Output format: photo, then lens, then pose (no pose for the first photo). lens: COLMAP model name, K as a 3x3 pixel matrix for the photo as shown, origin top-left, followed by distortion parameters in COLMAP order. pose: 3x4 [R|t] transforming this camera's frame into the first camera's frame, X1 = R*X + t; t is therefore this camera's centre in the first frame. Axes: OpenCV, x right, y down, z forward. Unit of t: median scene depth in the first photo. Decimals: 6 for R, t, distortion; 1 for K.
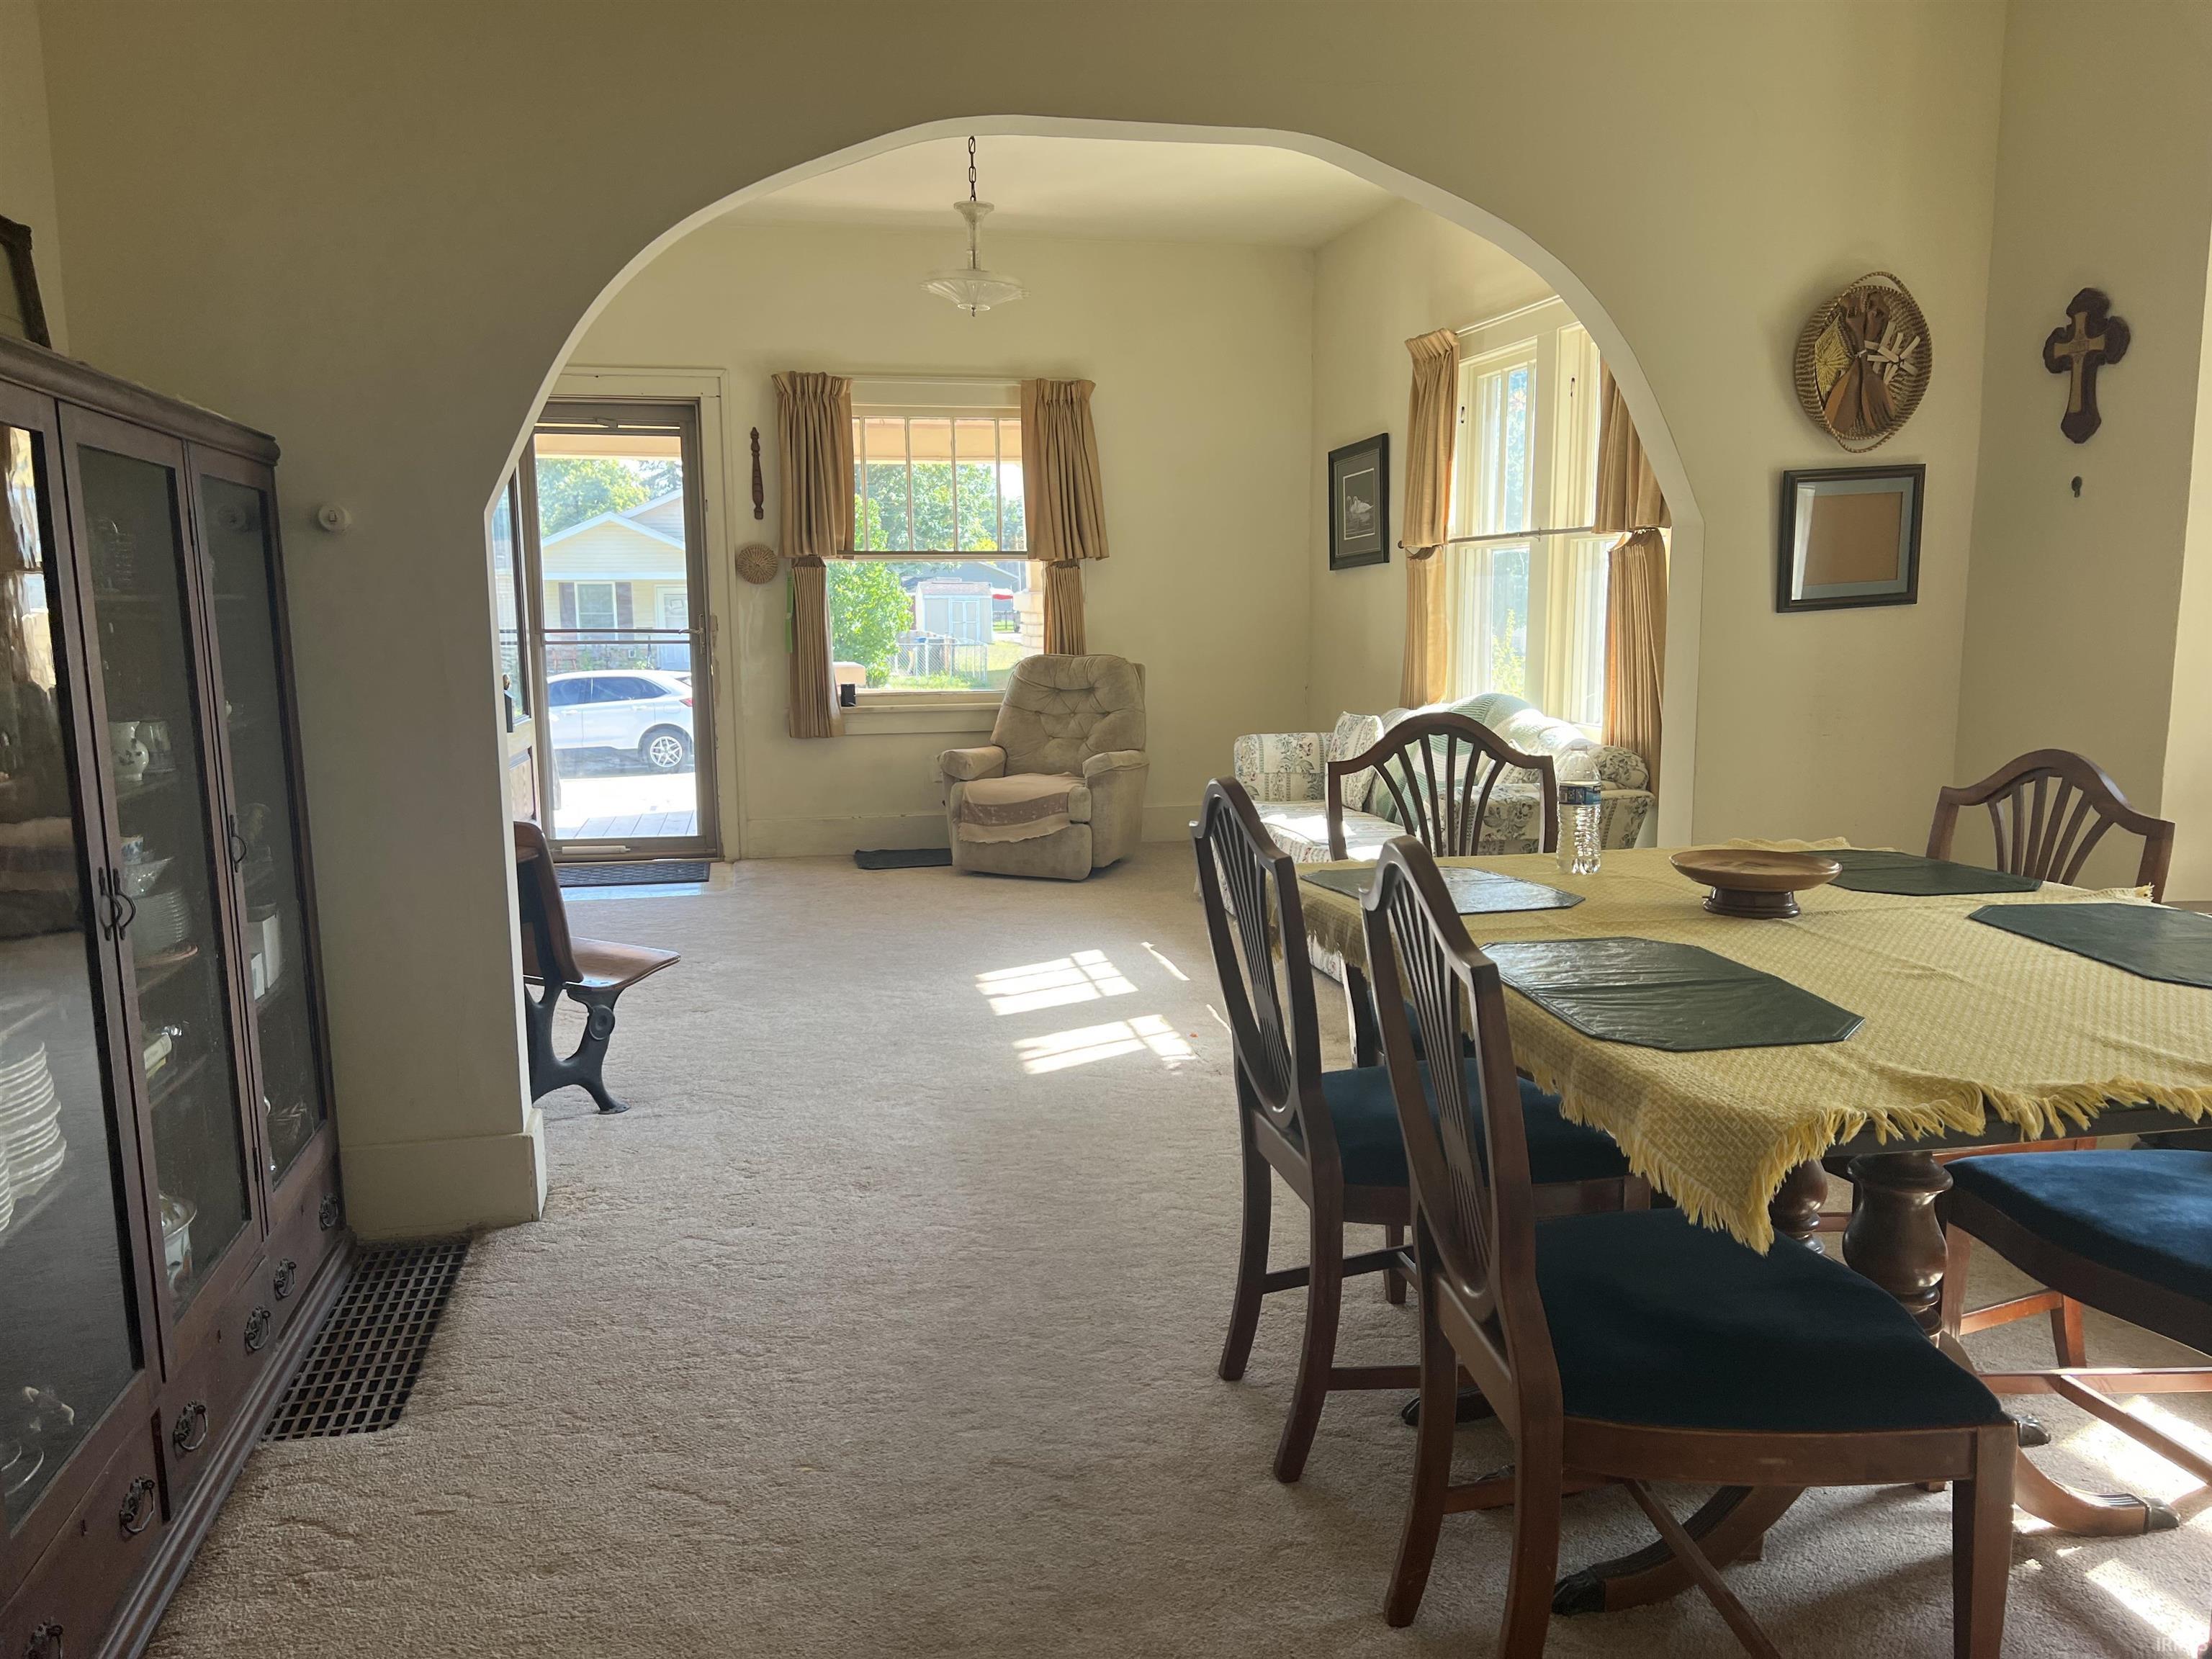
lens RADIAL K [[1710.4, 0, 1108.5], [0, 1710.4, 857.6], [0, 0, 1]] dist [0.056823, -0.068100]
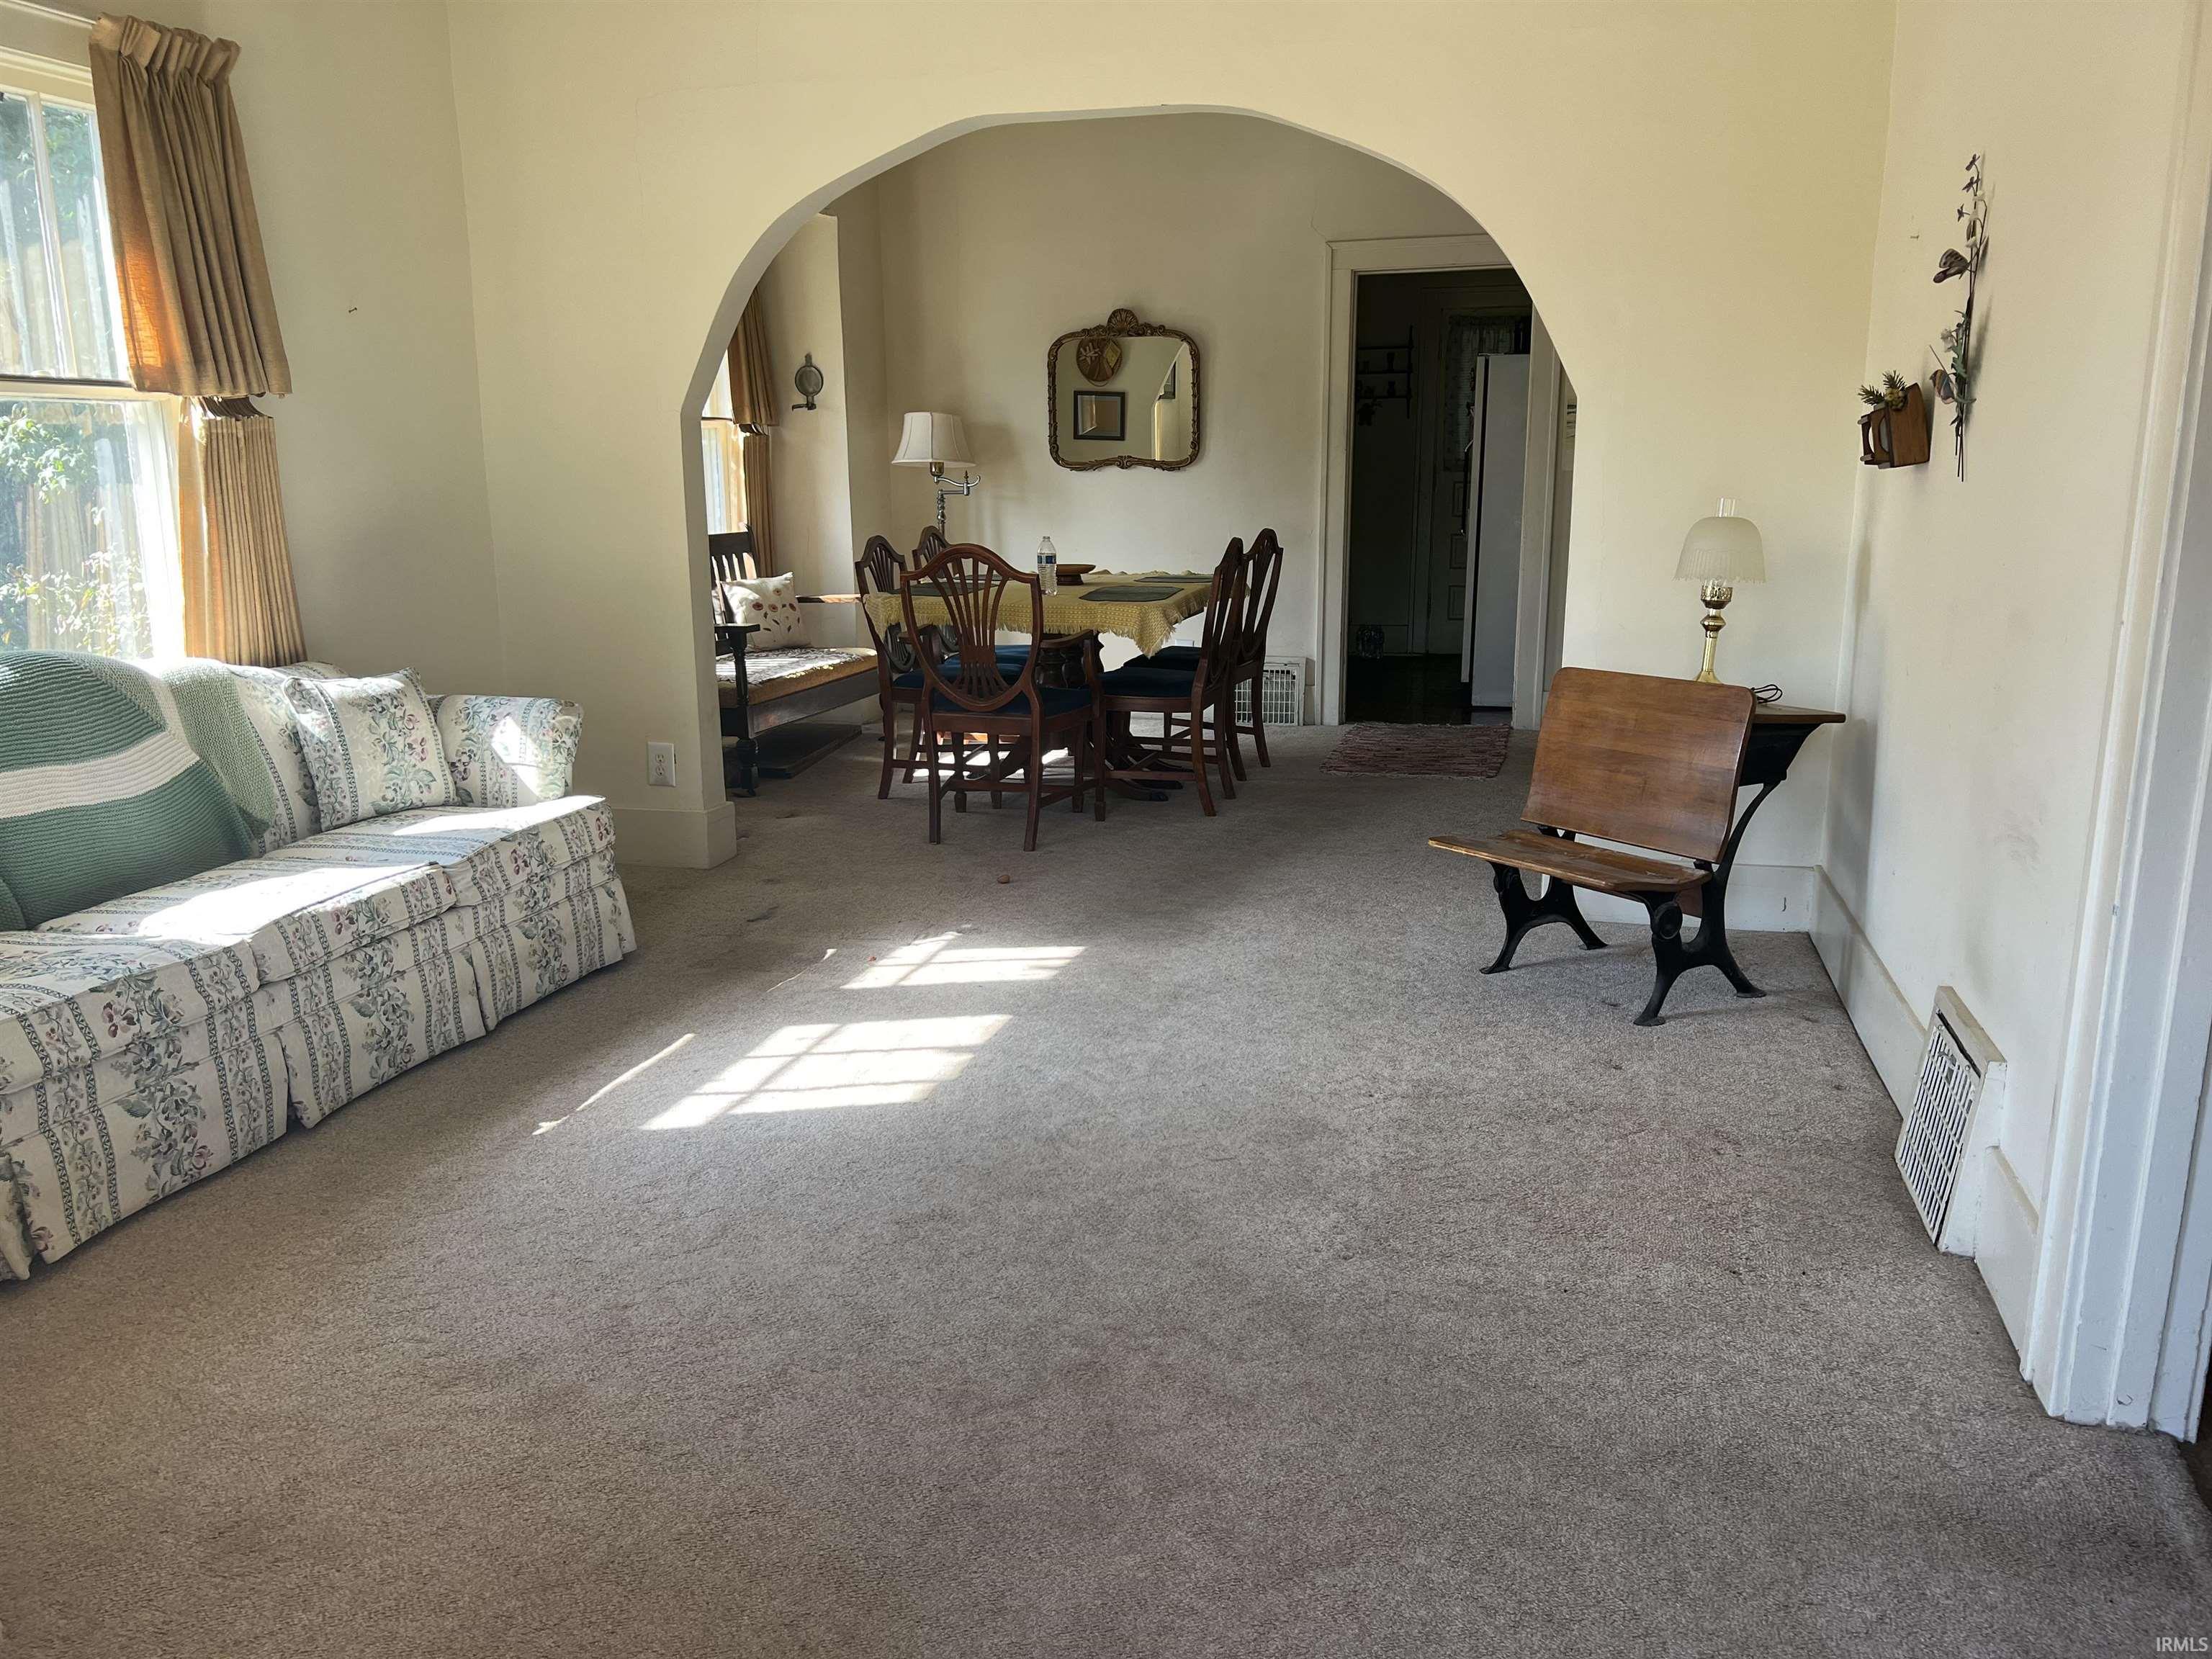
lens RADIAL K [[1692.2, 0, 1060.2], [0, 1692.2, 838.0], [0, 0, 1]] dist [0.081334, 0.003192]
pose [[-0.876115, -0.083146, 0.474878, -0.282040], [0.097195, 0.934327, 0.342909, -0.155858], [-0.472203, 0.346584, -0.810496, 1.019555]]
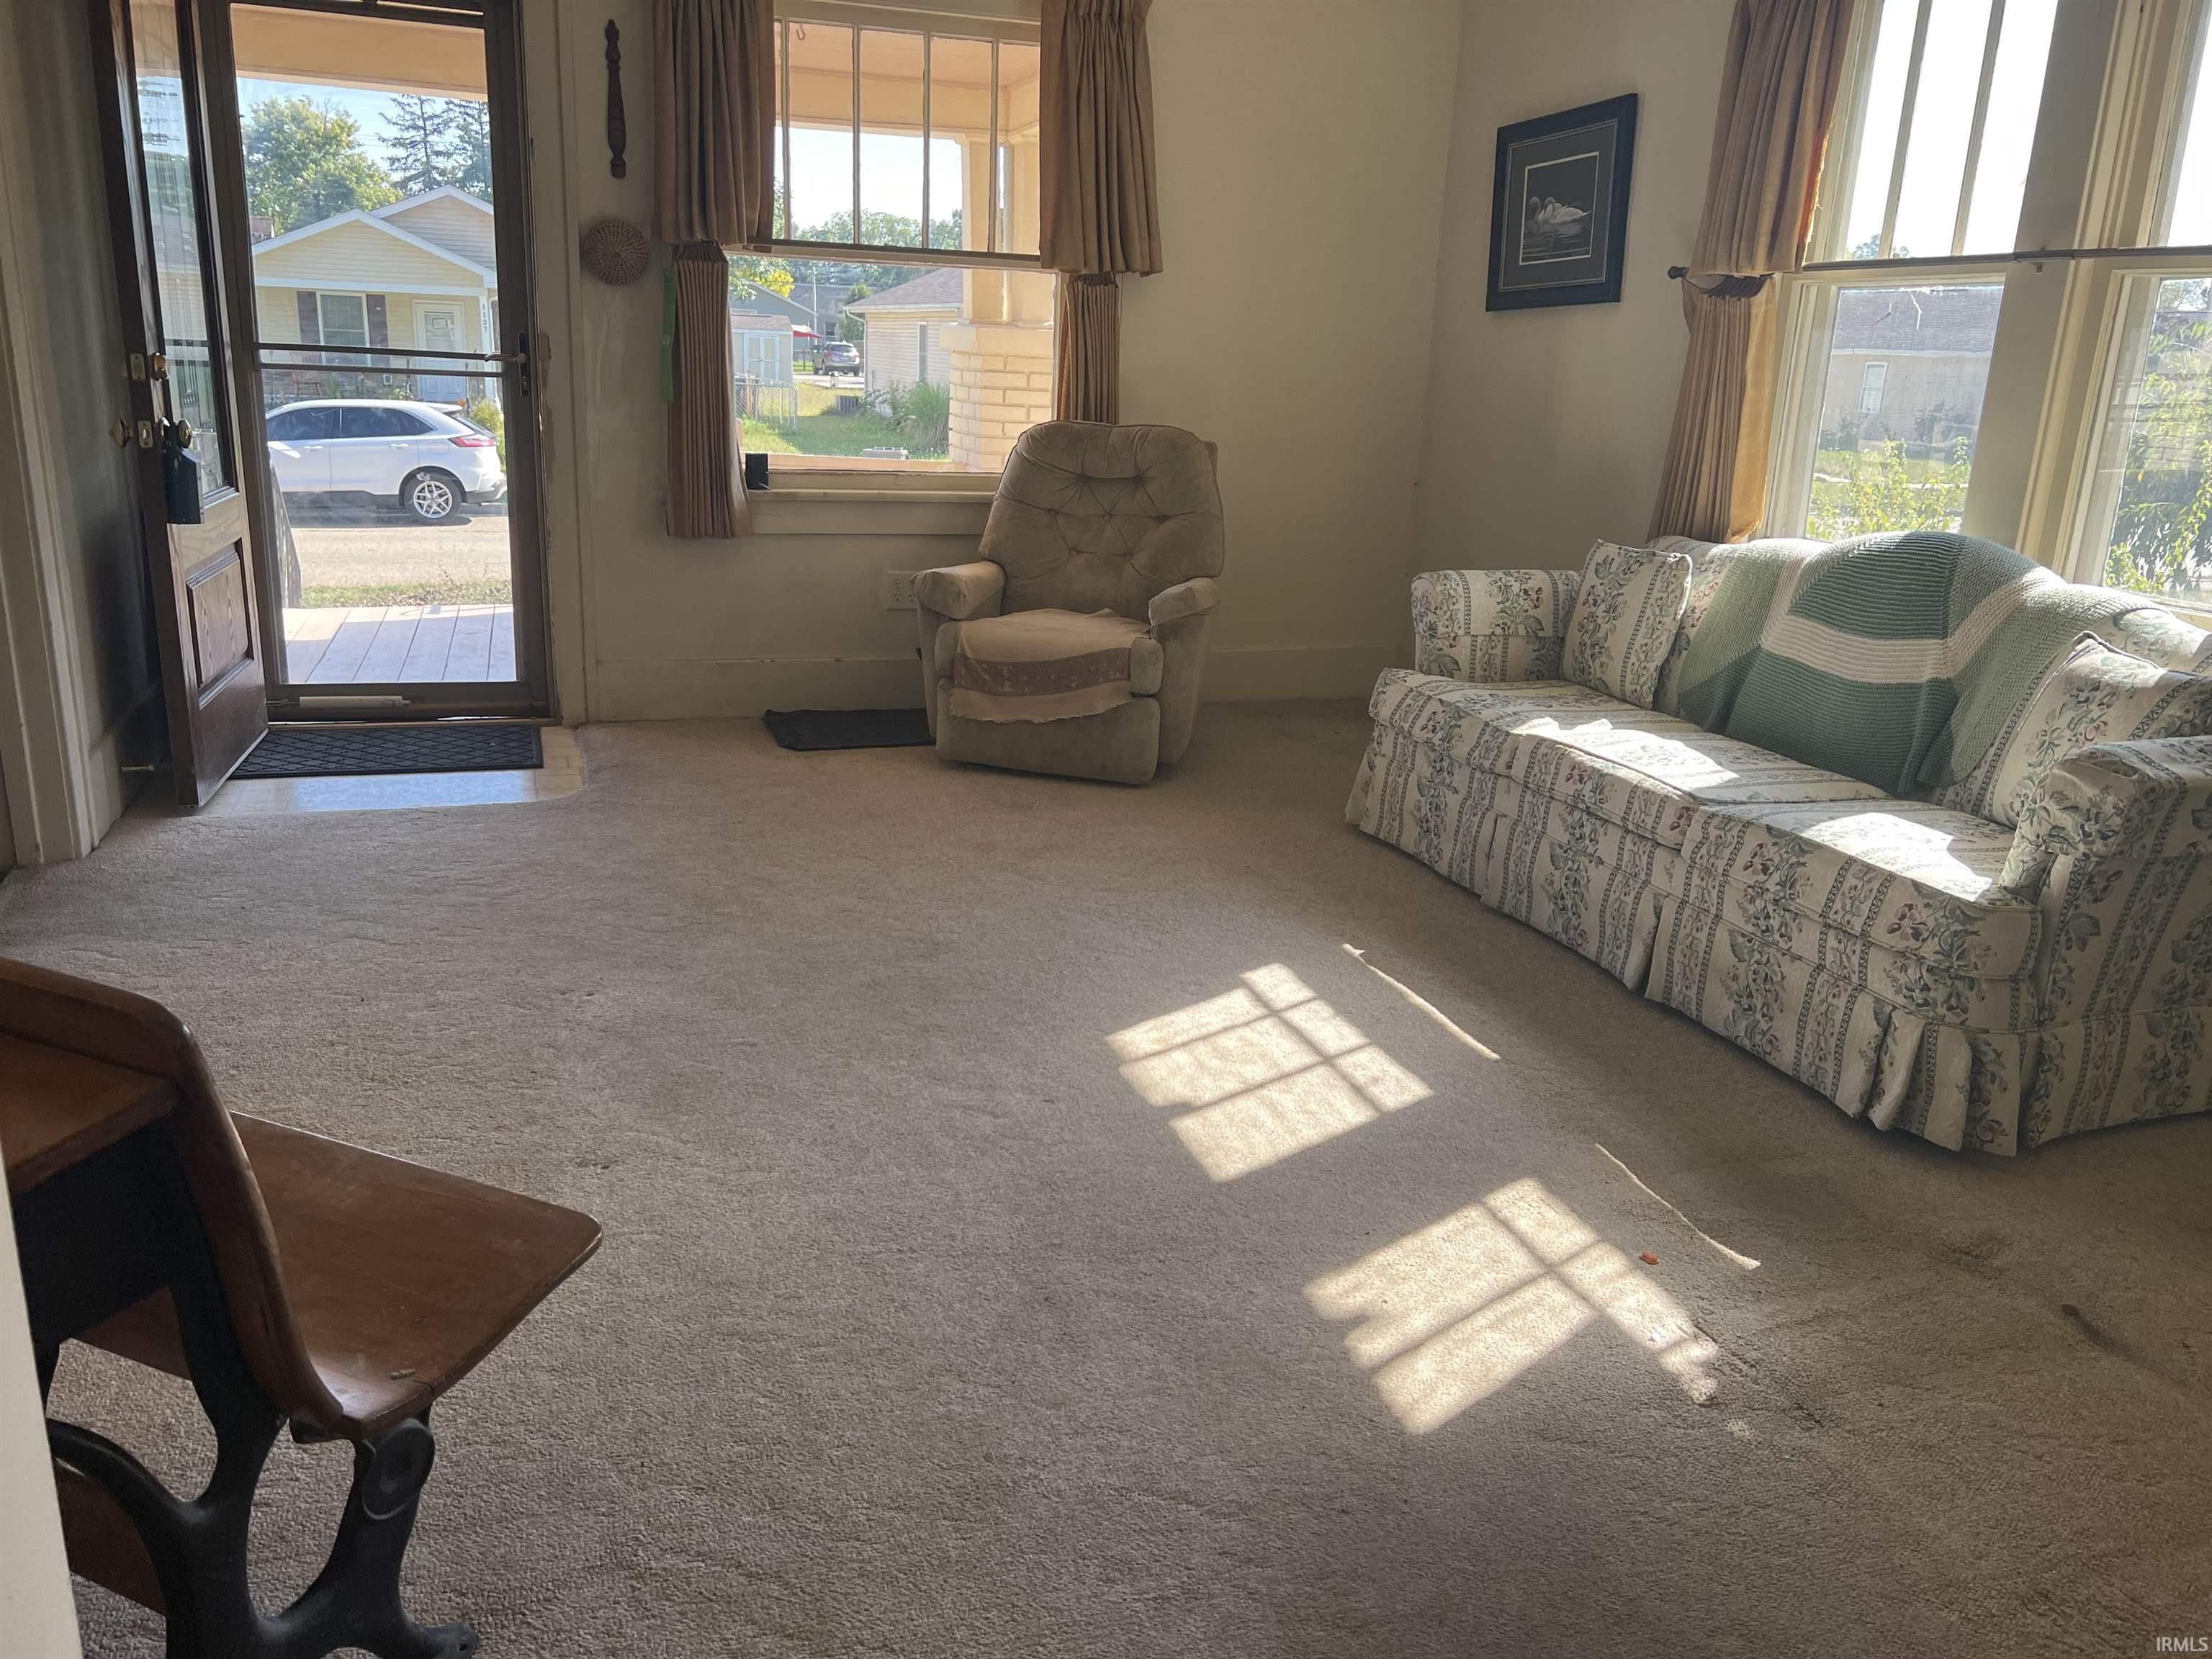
lens RADIAL K [[1729.2, 0, 1106.0], [0, 1729.2, 829.5], [0, 0, 1]] dist [0.009940, 0.000601]
pose [[0.992450, 0.015739, 0.121633, -0.101933], [-0.030381, 0.992371, 0.119486, -0.044073], [-0.118824, -0.122279, 0.985357, 0.337043]]
